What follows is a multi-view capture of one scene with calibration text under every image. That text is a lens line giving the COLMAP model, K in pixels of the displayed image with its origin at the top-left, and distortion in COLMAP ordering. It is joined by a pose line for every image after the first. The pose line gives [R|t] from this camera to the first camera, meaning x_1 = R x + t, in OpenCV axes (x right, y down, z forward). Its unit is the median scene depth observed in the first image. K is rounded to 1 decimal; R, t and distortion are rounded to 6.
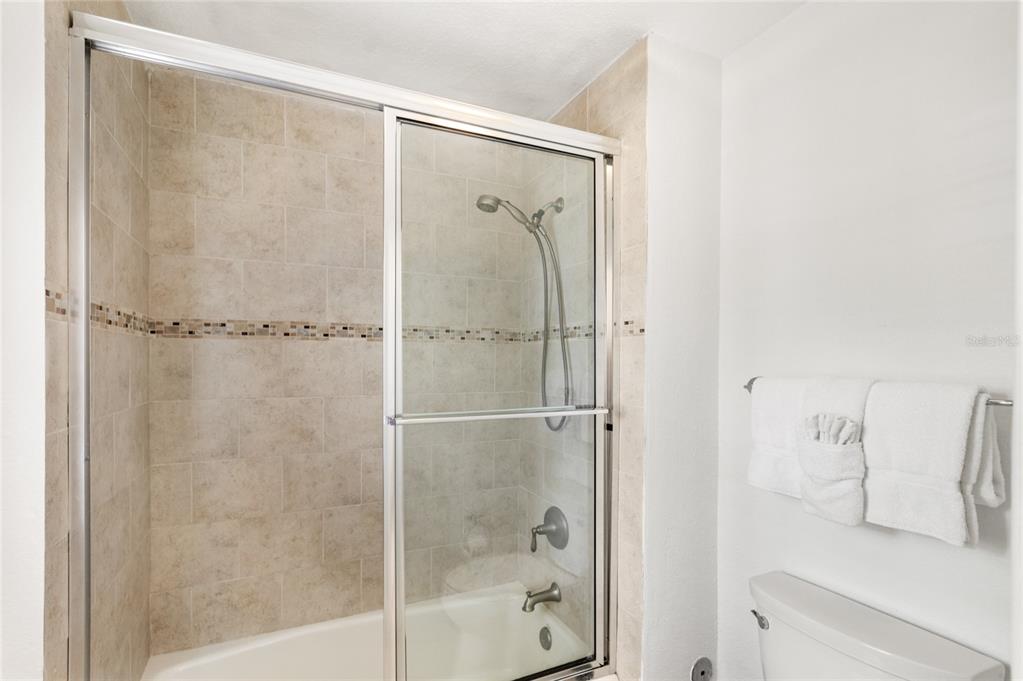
lens RADIAL K [[477.4, 0, 518.7], [0, 477.4, 361.2], [0, 0, 1]] dist [0.007596, 0.000597]
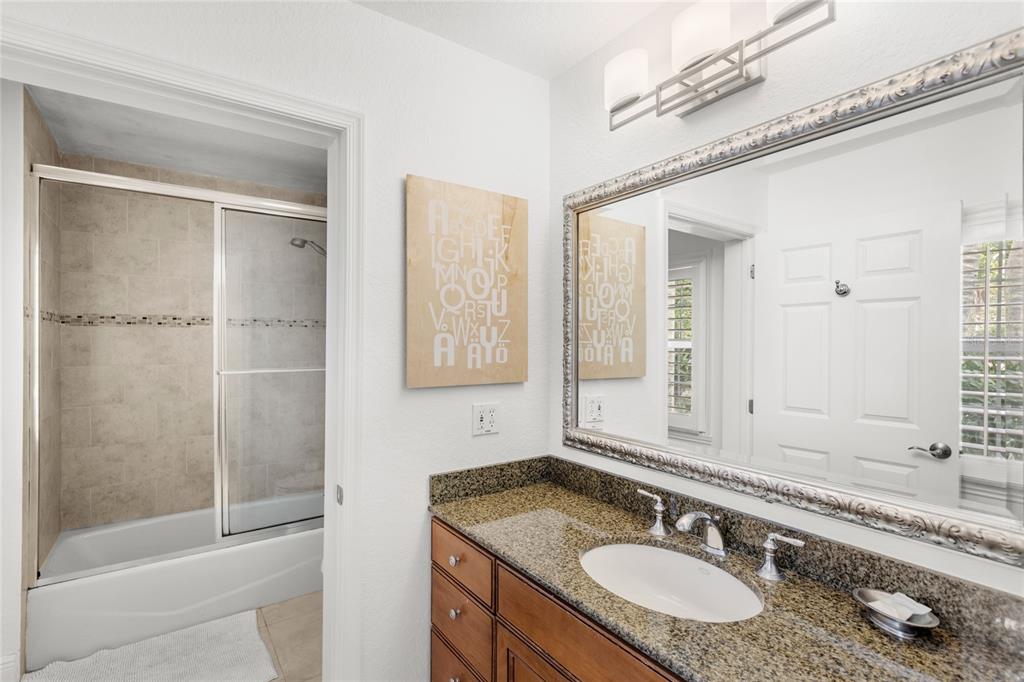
lens RADIAL K [[477.8, 0, 511.9], [0, 477.8, 340.1], [0, 0, 1]] dist [0.007596, 0.000597]
pose [[0.987917, -0.001234, 0.154981, 0.407156], [0.001681, 0.999995, -0.002756, 0.003300], [-0.154977, 0.002983, 0.987914, -0.721815]]
